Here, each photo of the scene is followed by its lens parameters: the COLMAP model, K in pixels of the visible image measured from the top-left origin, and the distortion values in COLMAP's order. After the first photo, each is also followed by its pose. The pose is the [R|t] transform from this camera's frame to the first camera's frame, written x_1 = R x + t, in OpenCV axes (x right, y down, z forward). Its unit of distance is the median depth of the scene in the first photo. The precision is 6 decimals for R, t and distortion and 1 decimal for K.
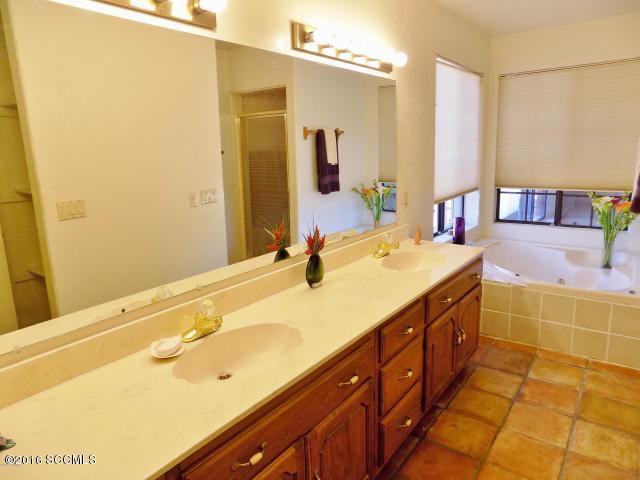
lens RADIAL K [[435.0, 0, 325.1], [0, 435.0, 237.3], [0, 0, 1]] dist [-0.054759, 0.044371]
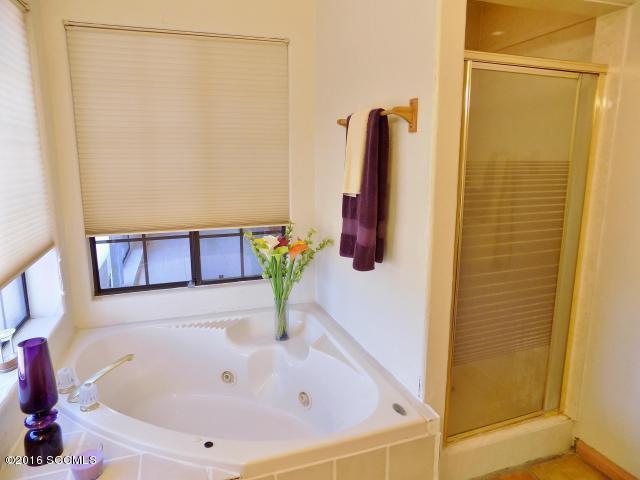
lens RADIAL K [[435.0, 0, 321.0], [0, 435.0, 239.7], [0, 0, 1]] dist [-0.054759, 0.044371]
pose [[0.574084, -0.132573, 0.807993, 0.135231], [0.152243, 0.986880, 0.053755, -0.101287], [-0.804519, 0.092151, 0.586735, 0.474964]]
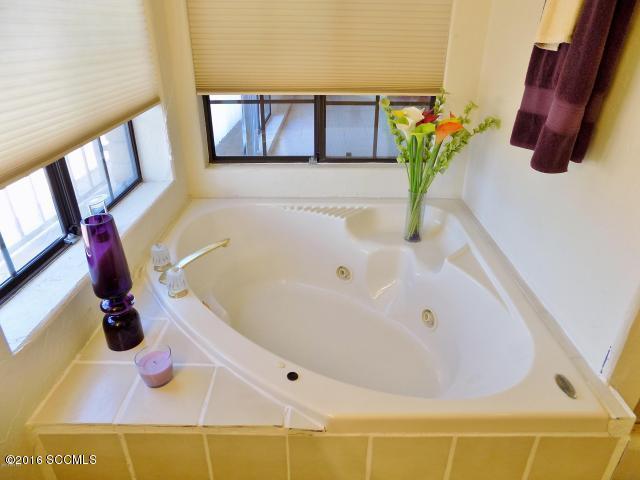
lens RADIAL K [[435.0, 0, 320.5], [0, 435.0, 233.7], [0, 0, 1]] dist [-0.054759, 0.044371]
pose [[0.815886, -0.234443, 0.528551, 0.233436], [0.094333, 0.955835, 0.278354, -0.093618], [-0.570465, -0.177245, 0.801968, 0.554150]]
